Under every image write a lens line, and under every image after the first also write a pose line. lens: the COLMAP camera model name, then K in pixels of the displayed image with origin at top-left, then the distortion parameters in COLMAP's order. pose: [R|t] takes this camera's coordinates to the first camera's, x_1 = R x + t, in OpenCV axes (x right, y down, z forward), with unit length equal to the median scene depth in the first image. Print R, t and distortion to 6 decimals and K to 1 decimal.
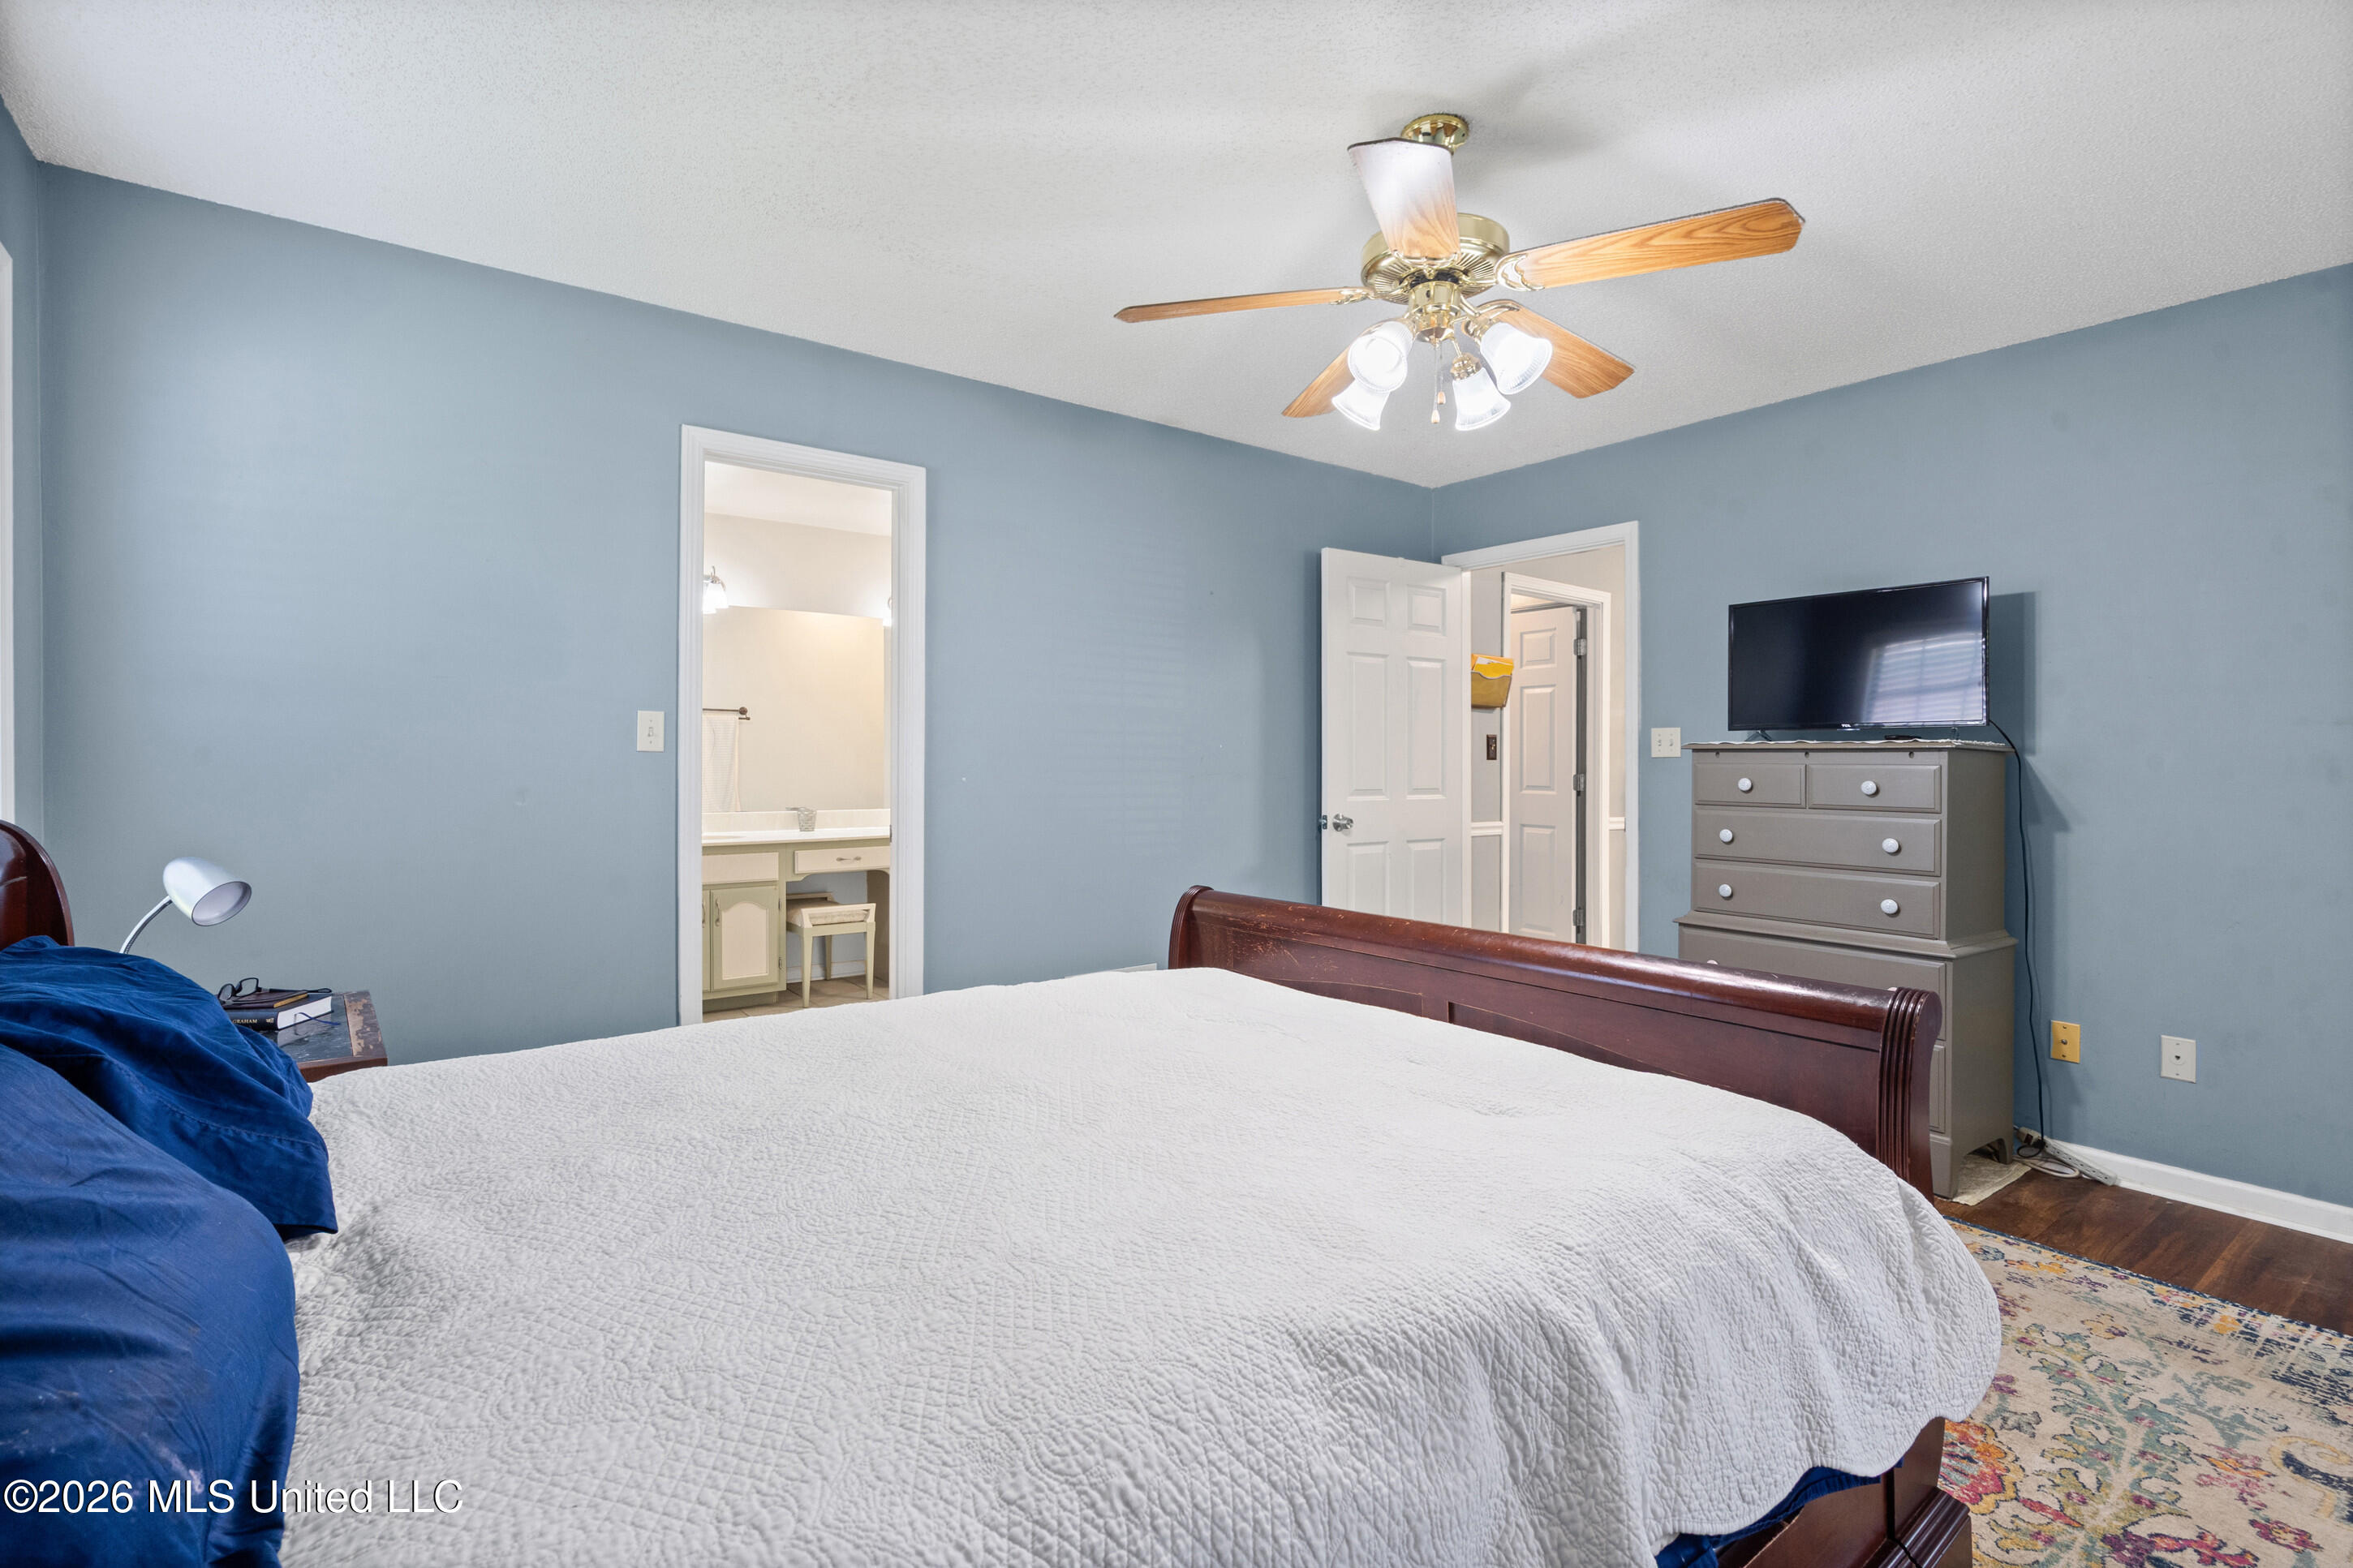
lens RADIAL K [[1083.8, 0, 1181.3], [0, 1083.8, 770.3], [0, 0, 1]] dist [-0.004217, 0.000830]
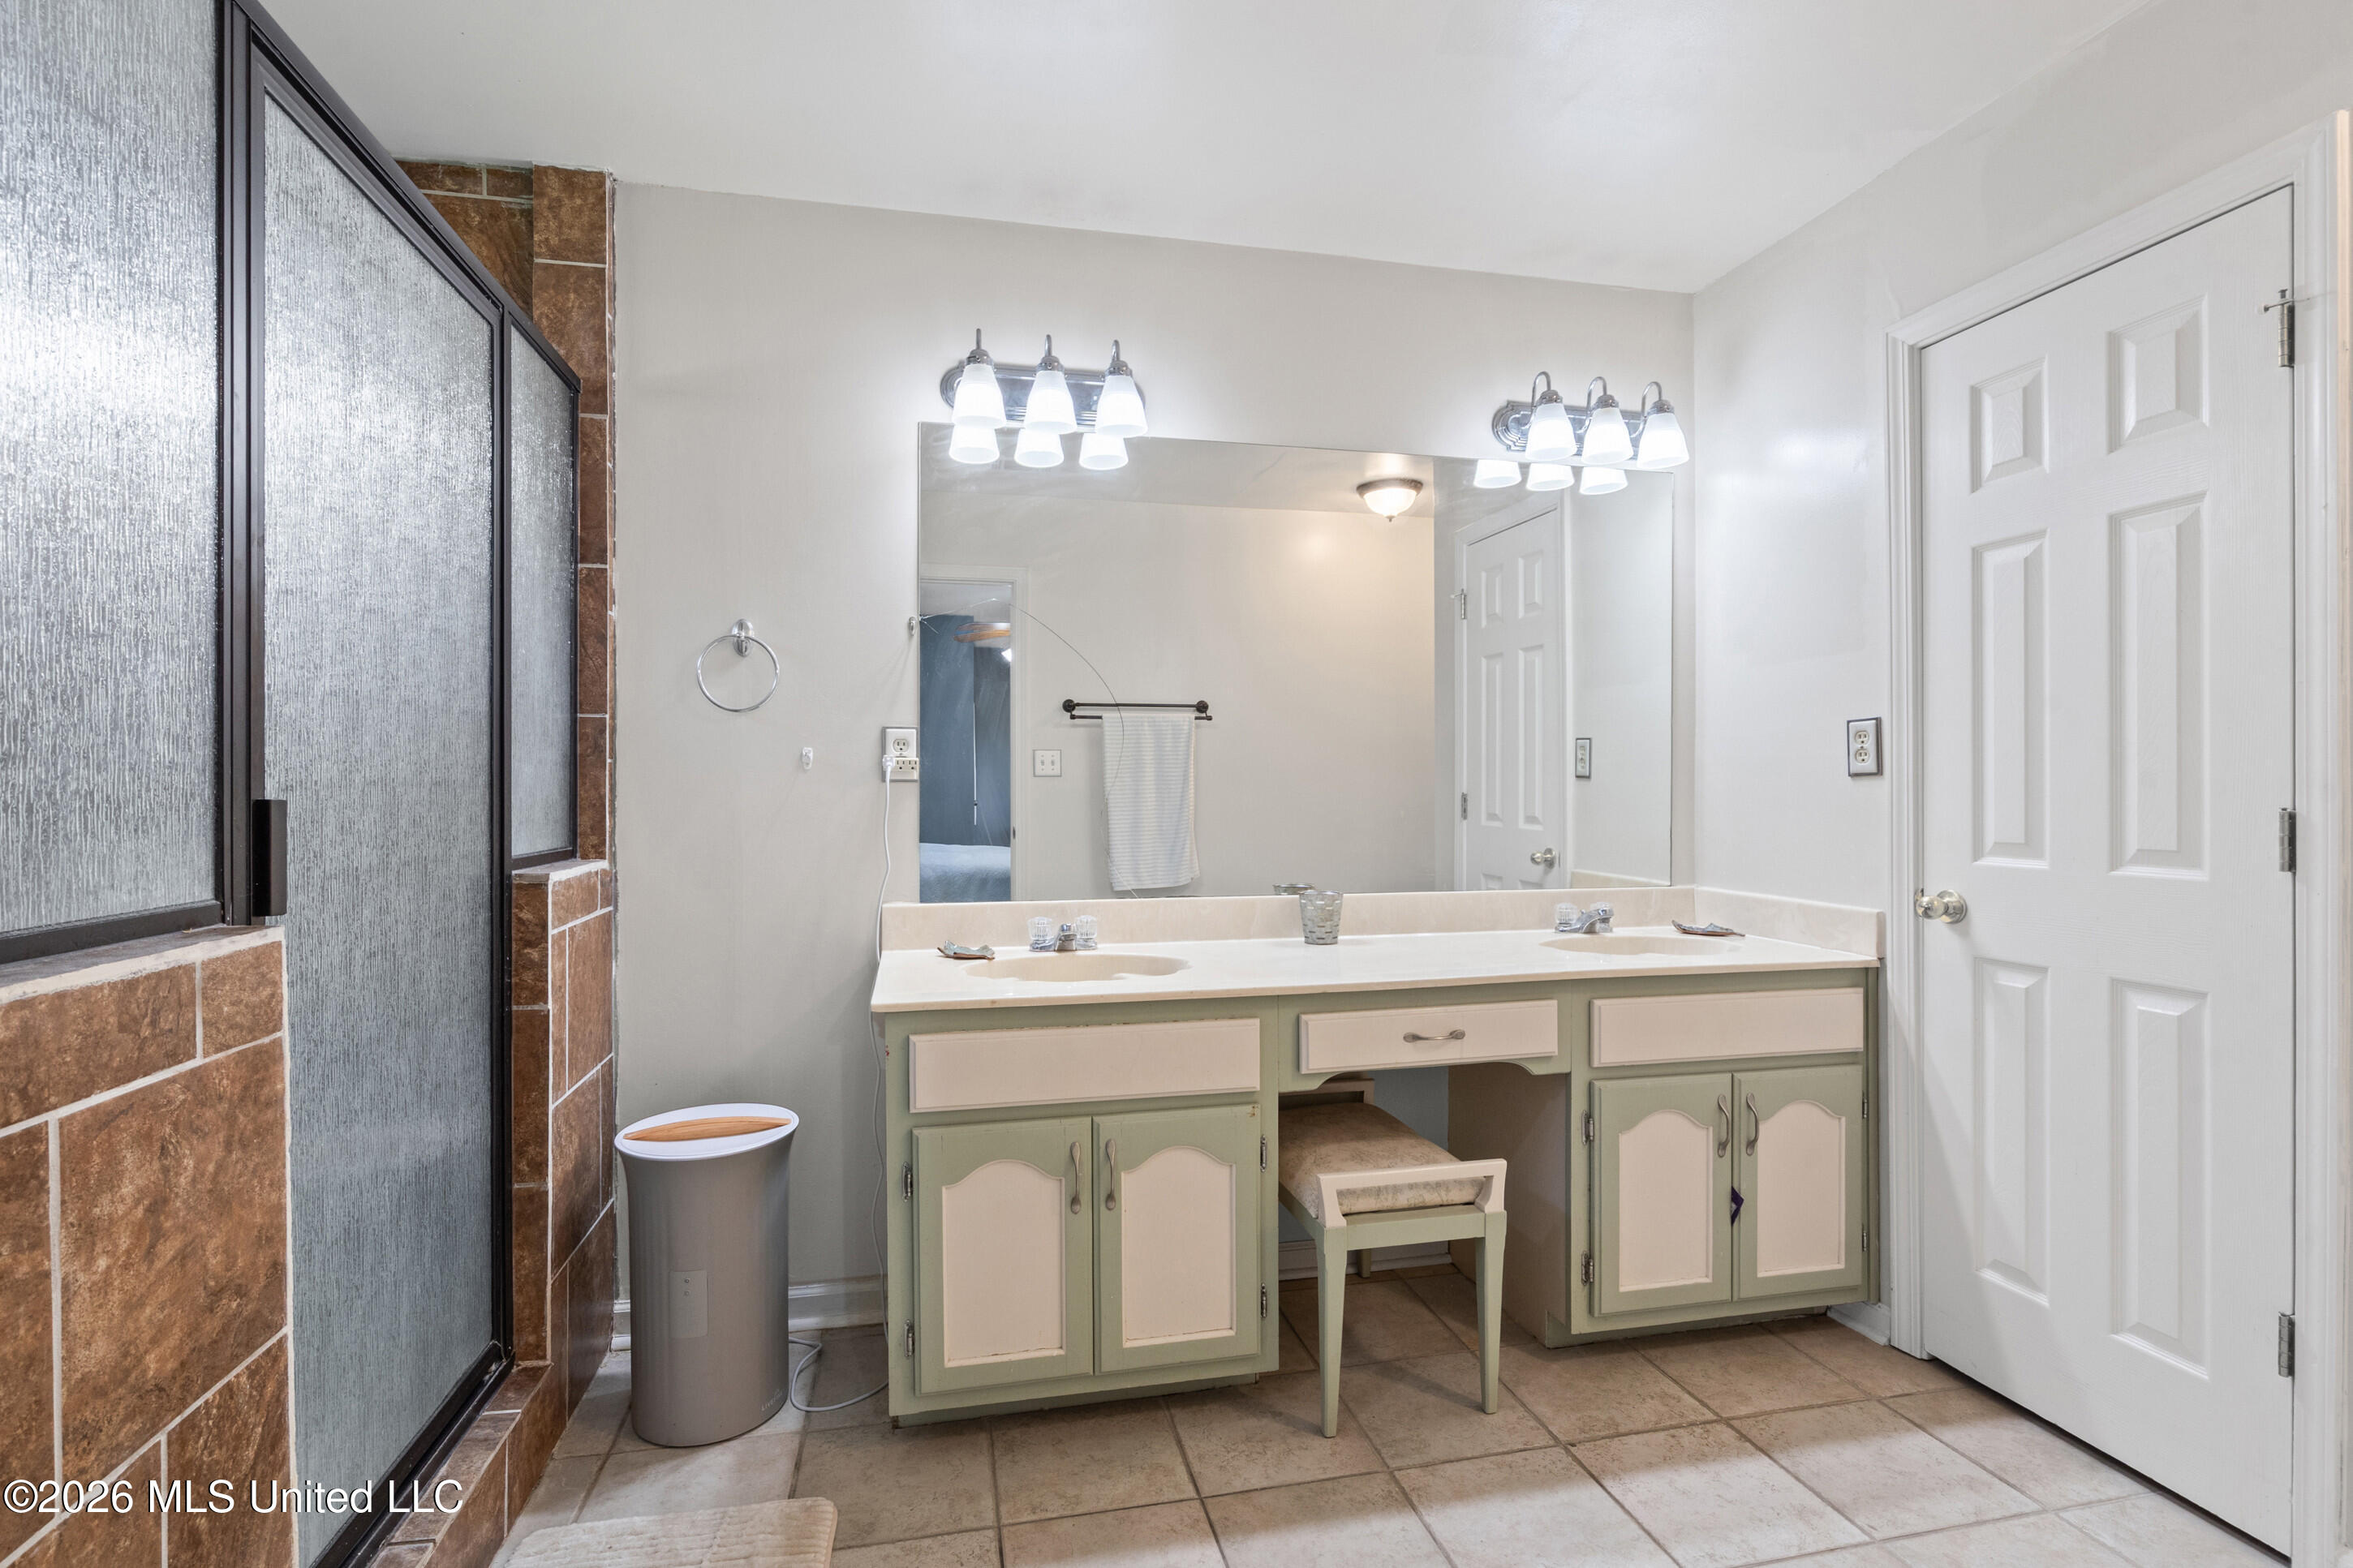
lens RADIAL K [[1083.8, 0, 1172.2], [0, 1083.8, 789.6], [0, 0, 1]] dist [-0.004217, 0.000830]
pose [[0.909682, -0.003942, -0.415286, -0.237345], [0.000434, 0.999963, -0.008541, -0.001307], [0.415305, 0.007590, 0.909651, 0.628973]]
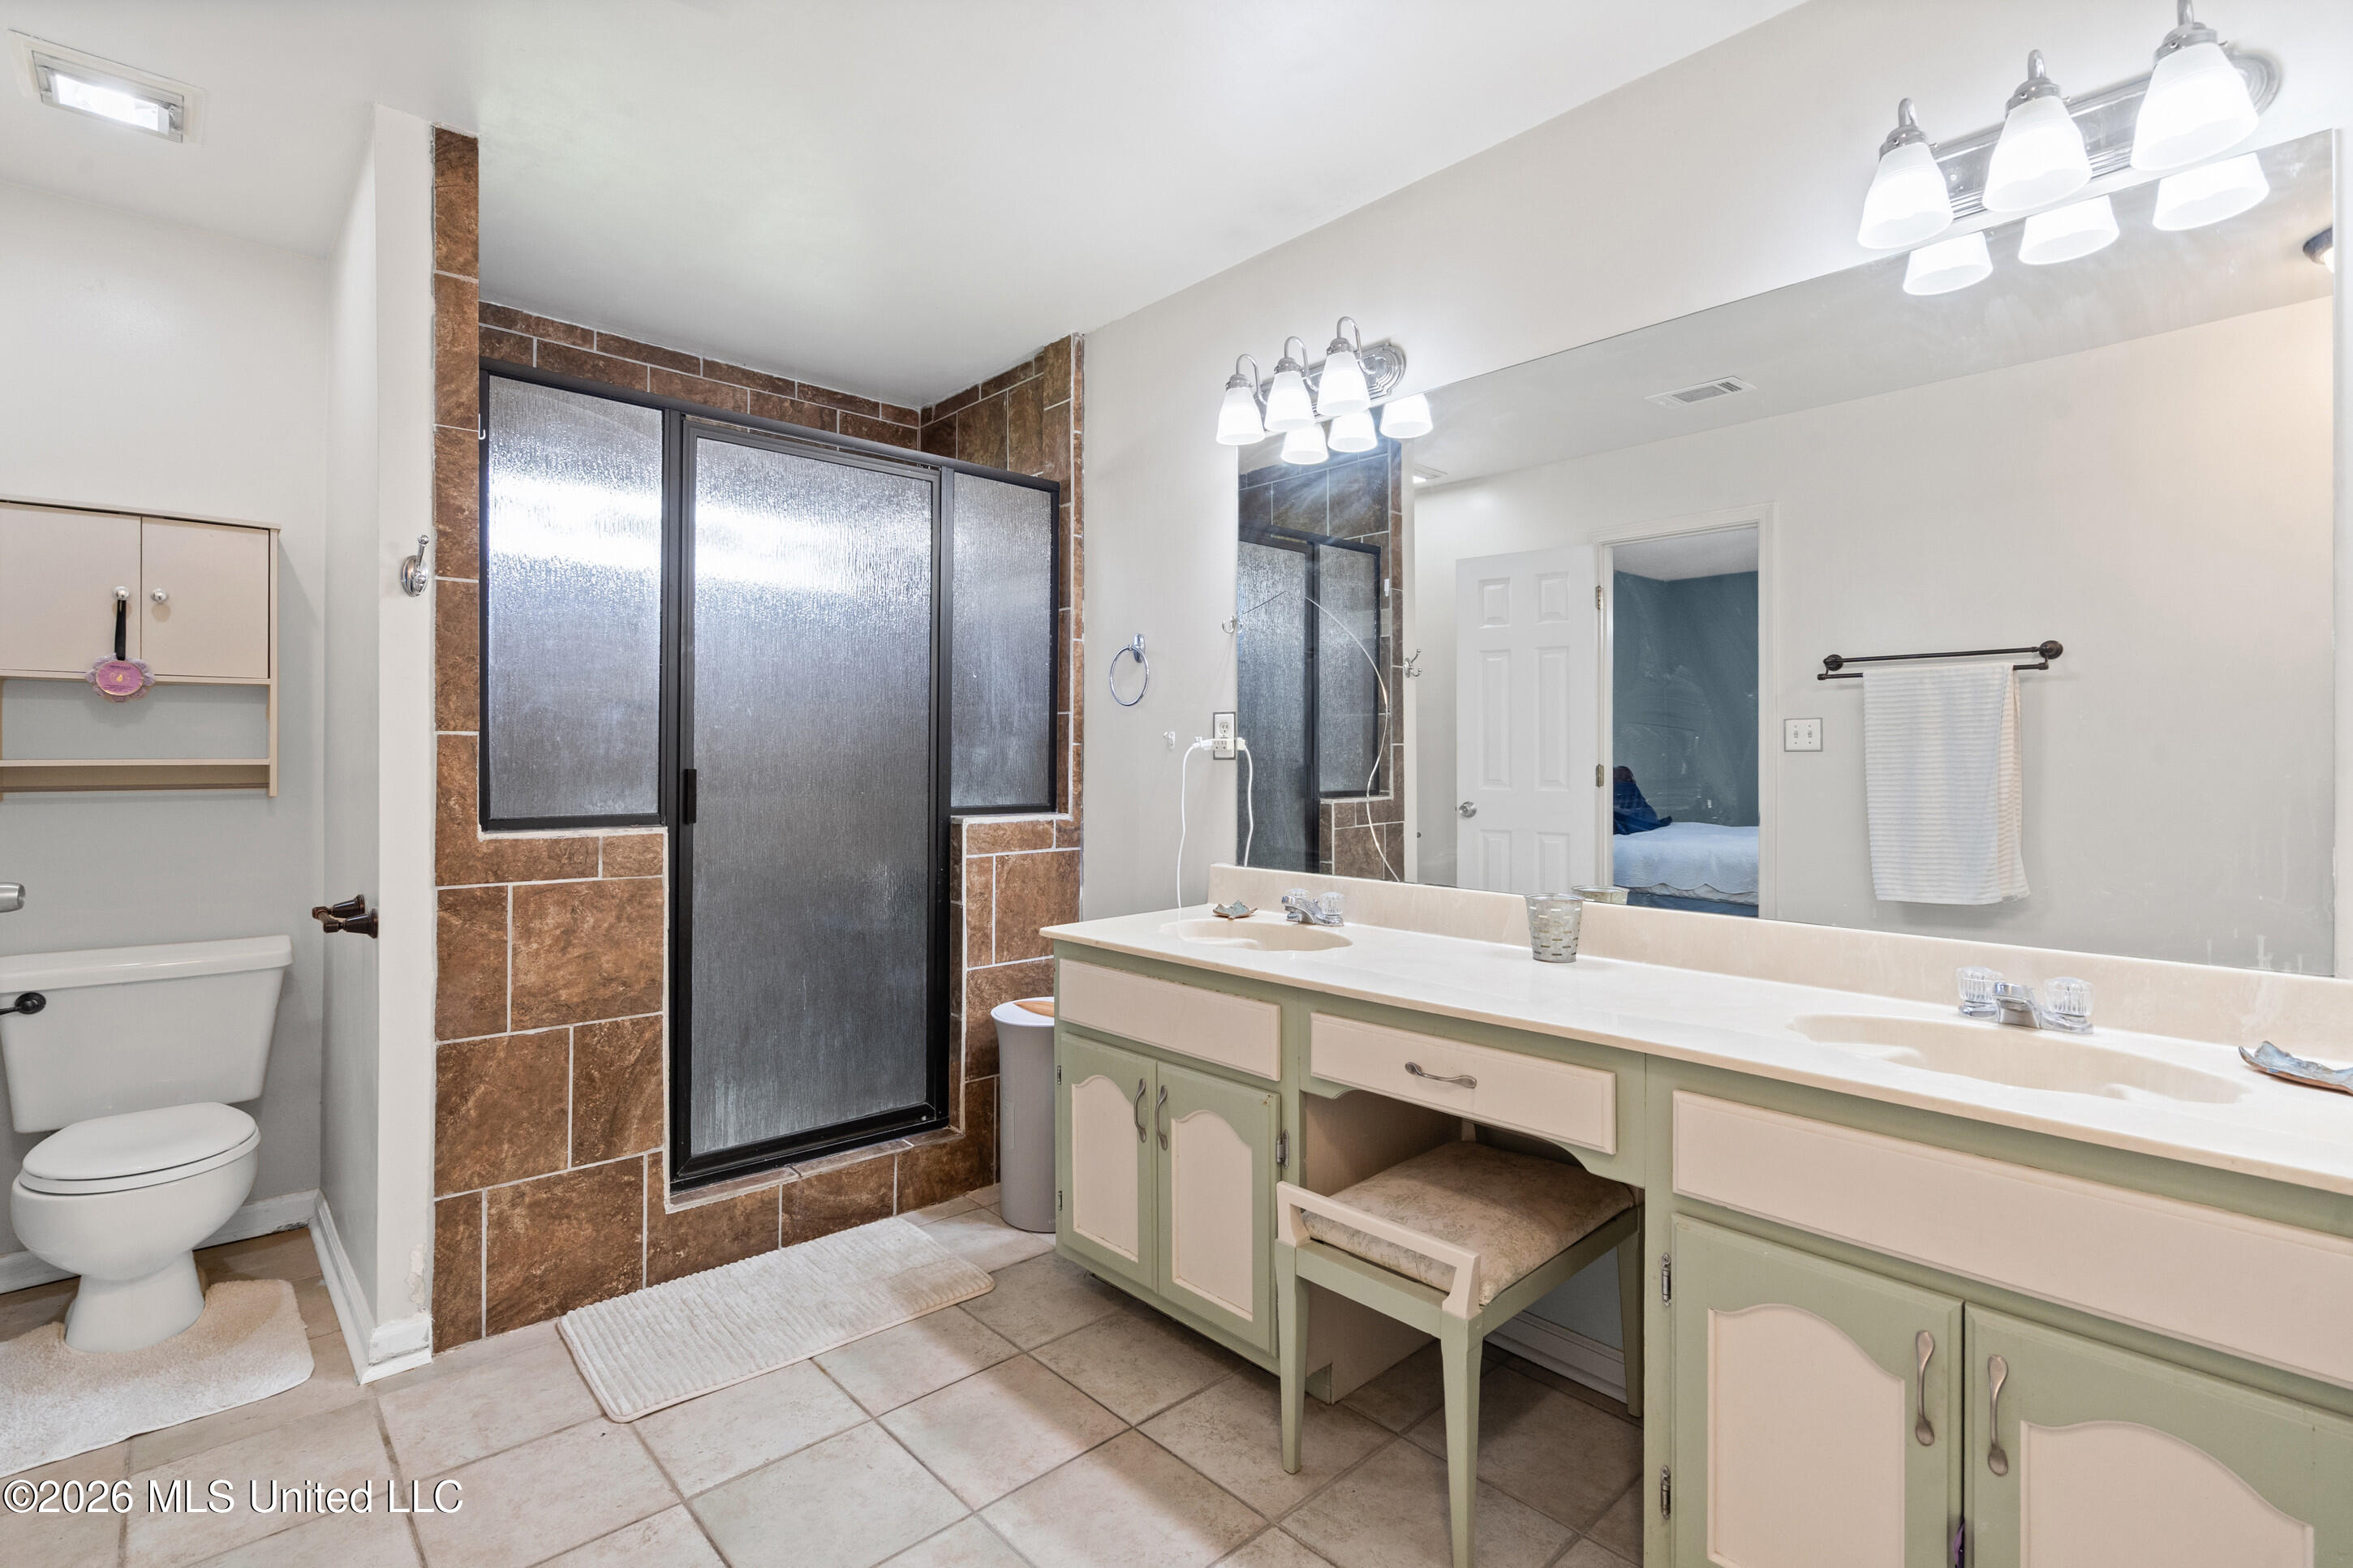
lens RADIAL K [[1083.8, 0, 1130.9], [0, 1083.8, 749.1], [0, 0, 1]] dist [-0.004217, 0.000830]
pose [[0.091360, -0.014765, -0.995708, -0.007956], [-0.012176, 0.999799, -0.015943, -0.004613], [0.995743, 0.013580, 0.091162, 0.902143]]
